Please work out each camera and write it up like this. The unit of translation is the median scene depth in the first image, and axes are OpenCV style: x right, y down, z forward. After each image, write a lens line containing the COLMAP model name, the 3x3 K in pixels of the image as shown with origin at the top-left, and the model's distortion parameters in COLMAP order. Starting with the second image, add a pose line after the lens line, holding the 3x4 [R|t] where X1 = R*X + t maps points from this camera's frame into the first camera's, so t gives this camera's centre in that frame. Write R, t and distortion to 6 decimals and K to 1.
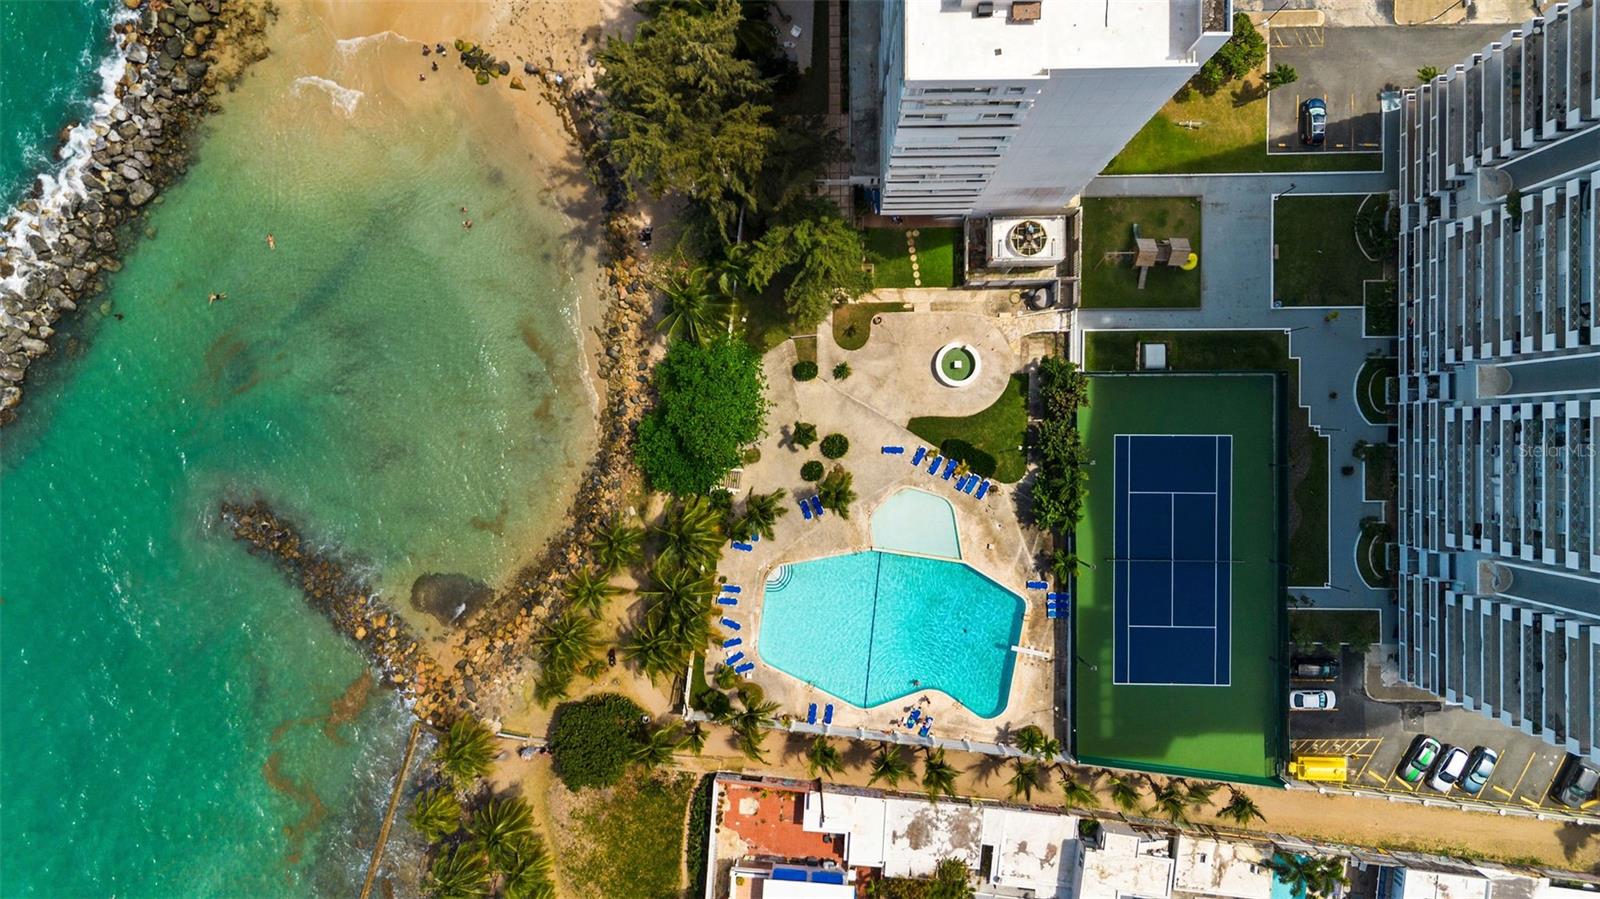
lens RADIAL K [[1135.8, 0, 796.9], [0, 1135.8, 447.0], [0, 0, 1]] dist [0.067786, -0.077599]
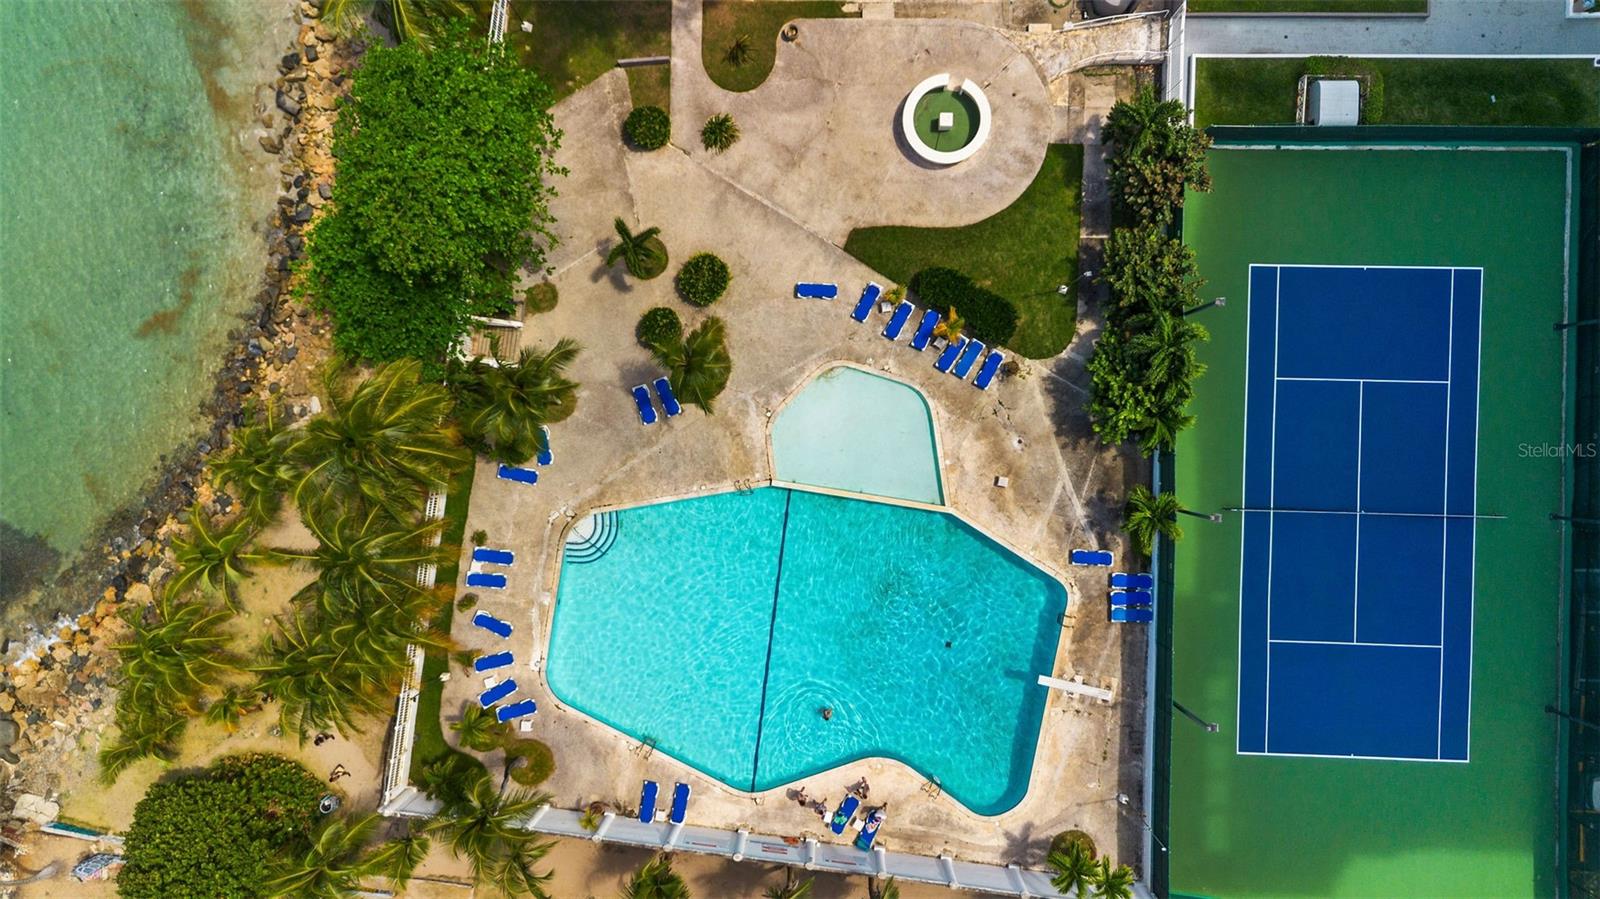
lens RADIAL K [[1159.9, 0, 800.0], [0, 1159.9, 449.5], [0, 0, 1]] dist [0.037133, -0.037776]
pose [[0.999698, 0.019460, 0.015020, 0.071060], [-0.019548, 0.999792, 0.005741, 0.071621], [-0.014906, -0.006032, 0.999871, 0.477410]]
